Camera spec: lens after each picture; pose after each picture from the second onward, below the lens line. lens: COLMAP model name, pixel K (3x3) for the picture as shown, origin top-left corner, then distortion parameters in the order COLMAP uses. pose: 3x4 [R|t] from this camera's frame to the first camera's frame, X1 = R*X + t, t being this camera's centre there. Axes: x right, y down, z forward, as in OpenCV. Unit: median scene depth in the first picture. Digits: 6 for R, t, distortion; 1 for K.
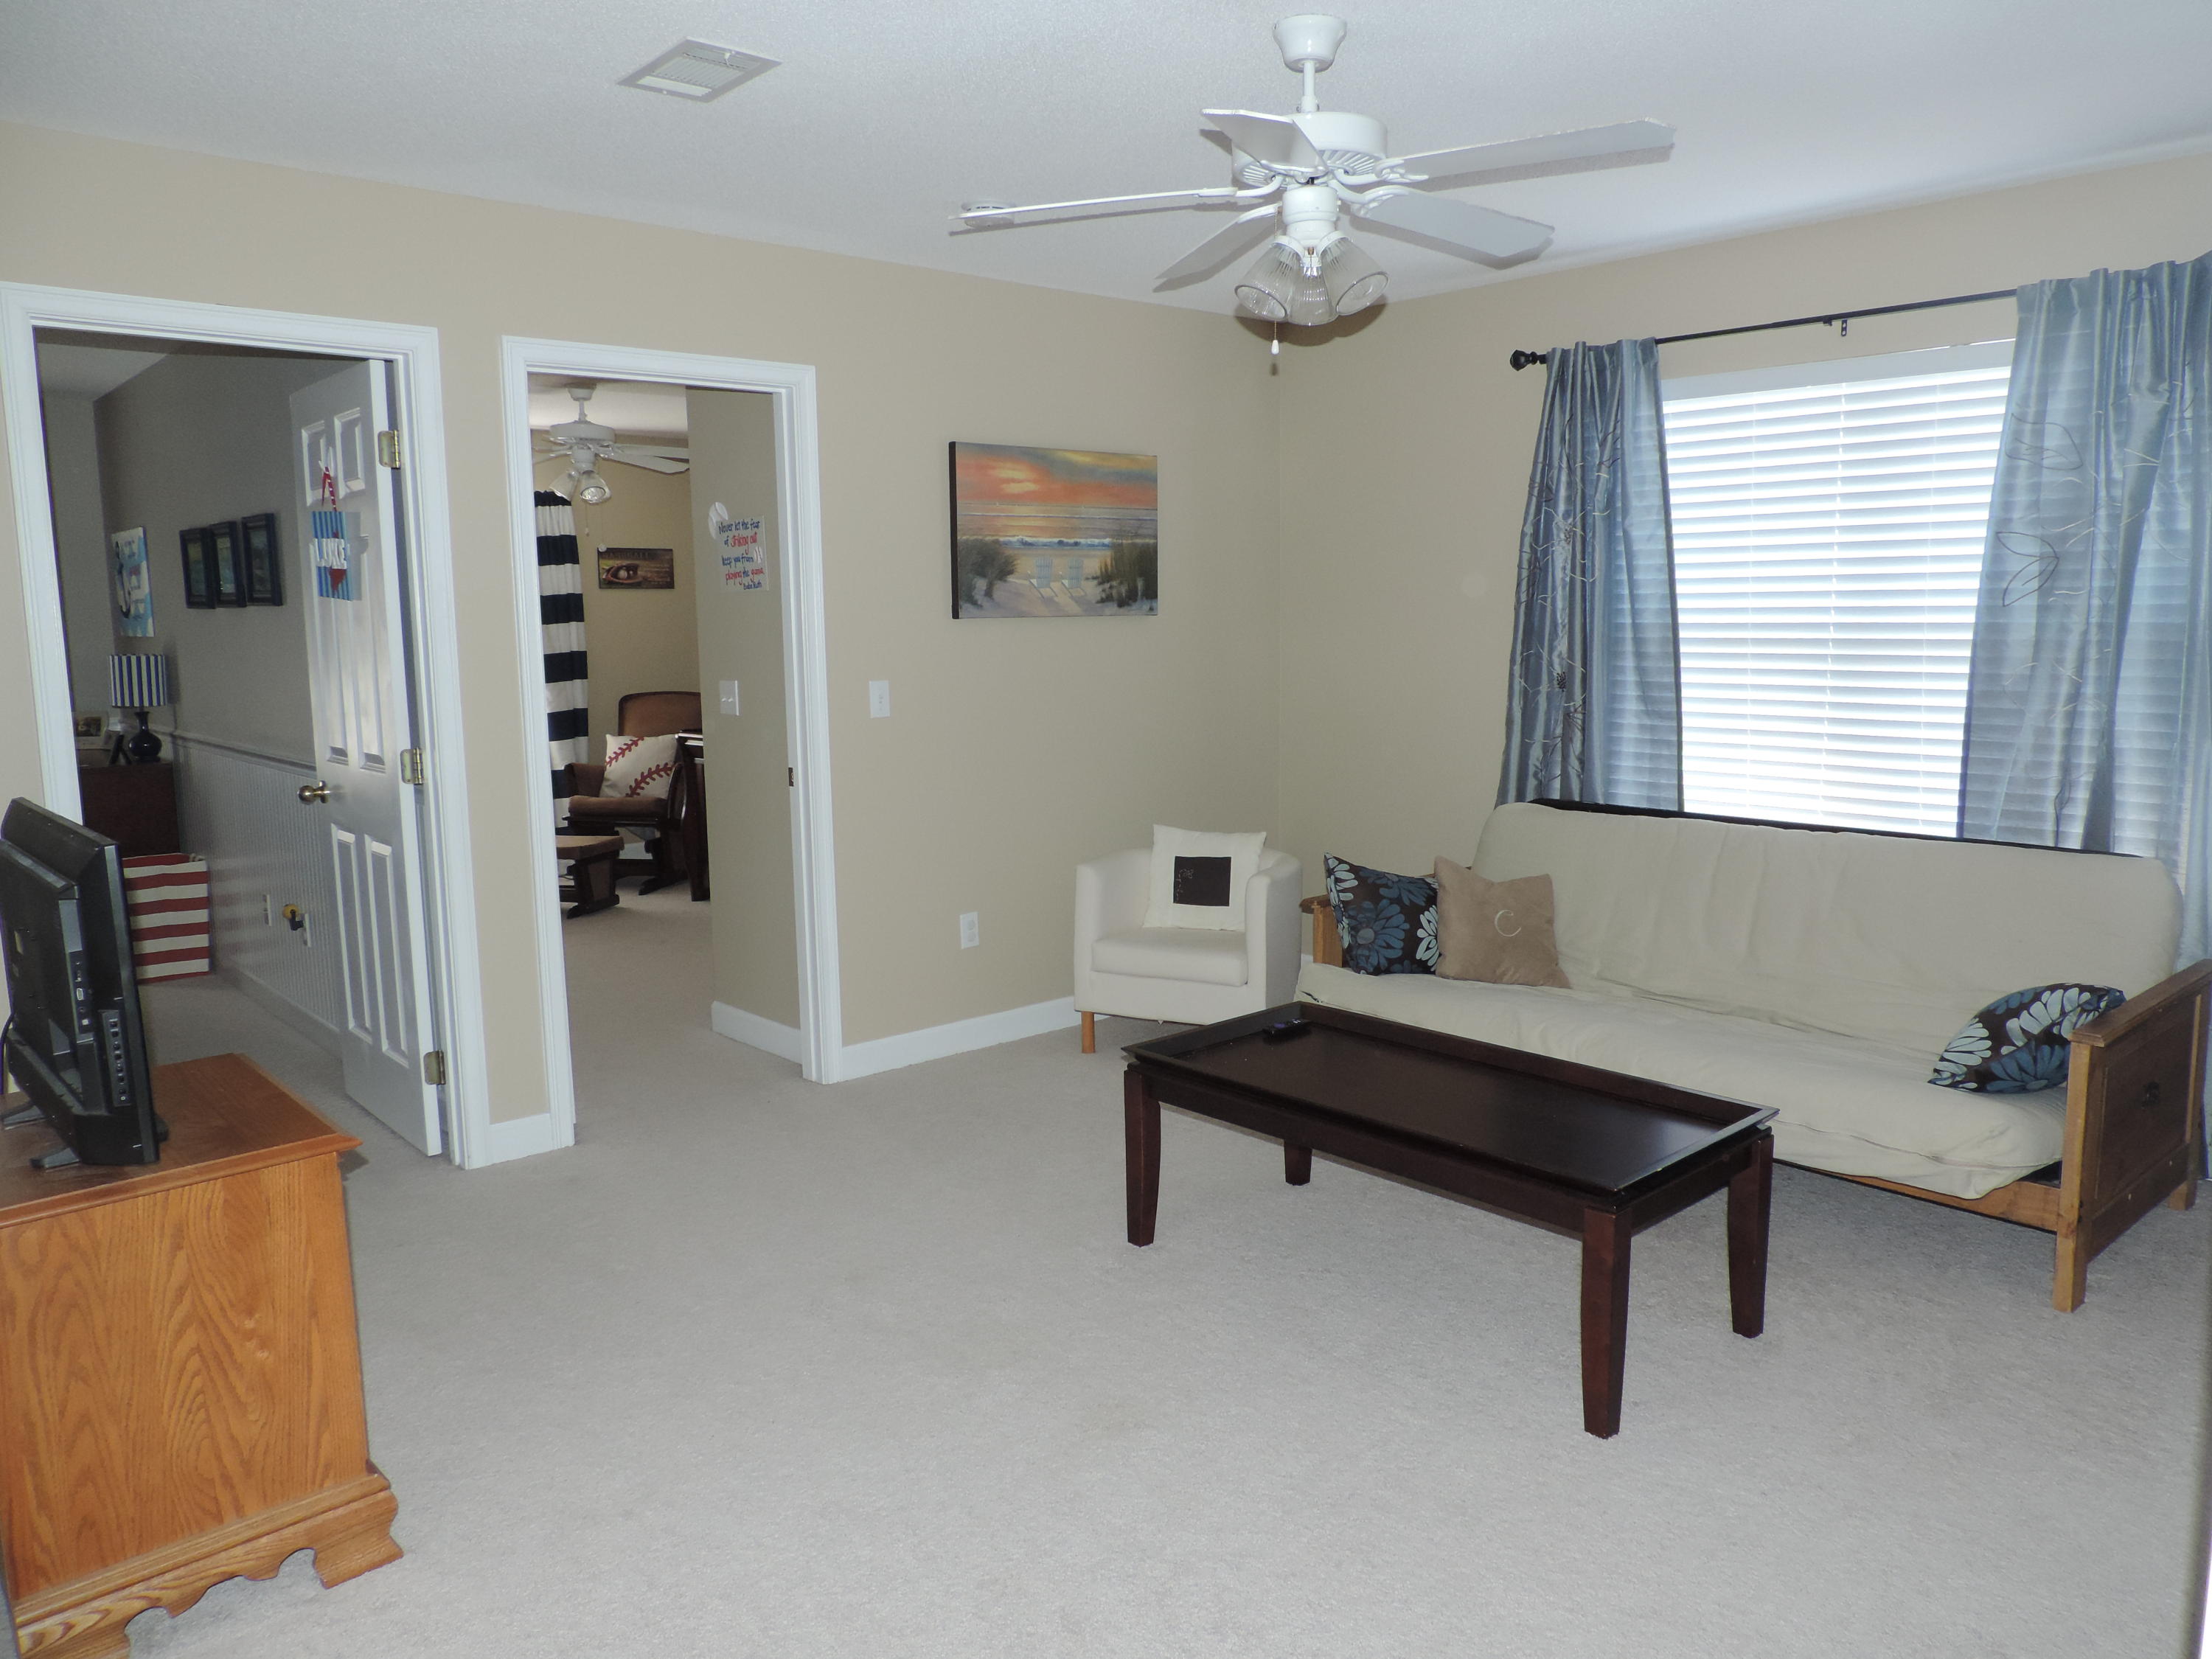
lens RADIAL K [[1595.7, 0, 1121.4], [0, 1595.7, 813.3], [0, 0, 1]] dist [-0.013698, 0.003938]
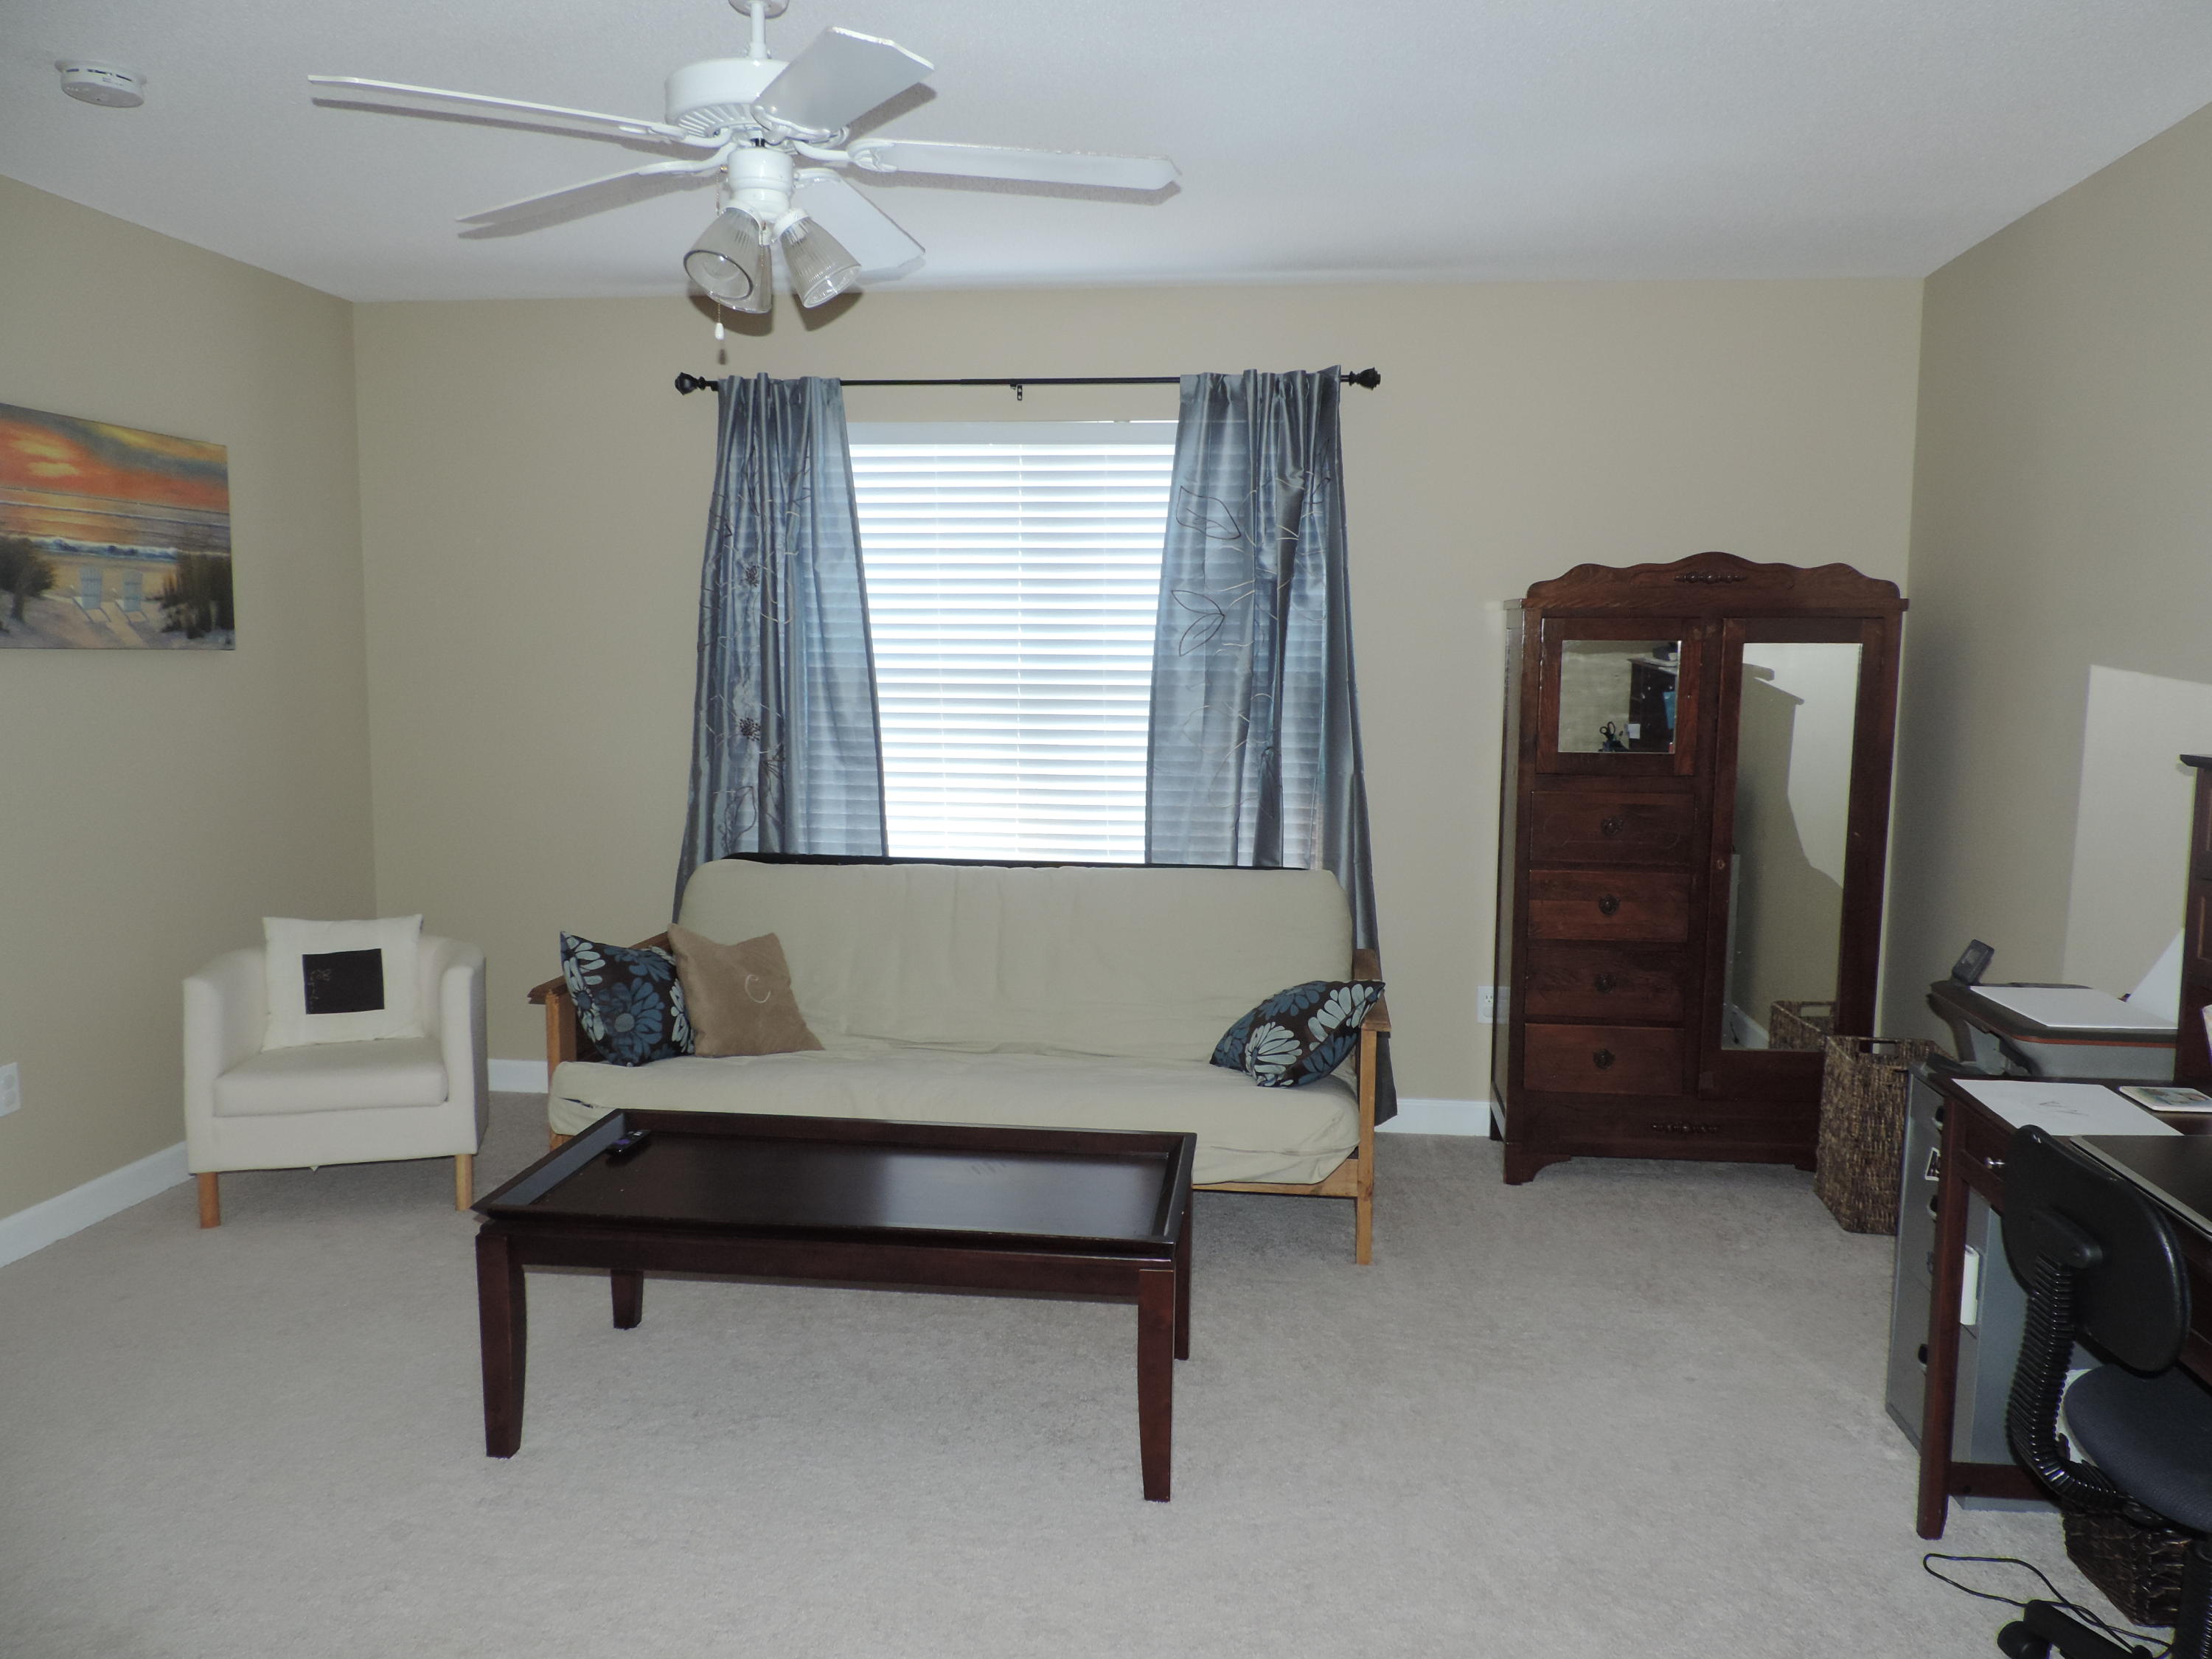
lens RADIAL K [[1595.7, 0, 1117.8], [0, 1595.7, 821.0], [0, 0, 1]] dist [-0.013698, 0.003938]
pose [[0.751489, -0.048858, 0.657934, -0.198300], [0.065564, 0.997848, -0.000787, -0.013476], [-0.656480, 0.043728, 0.753075, 0.156439]]
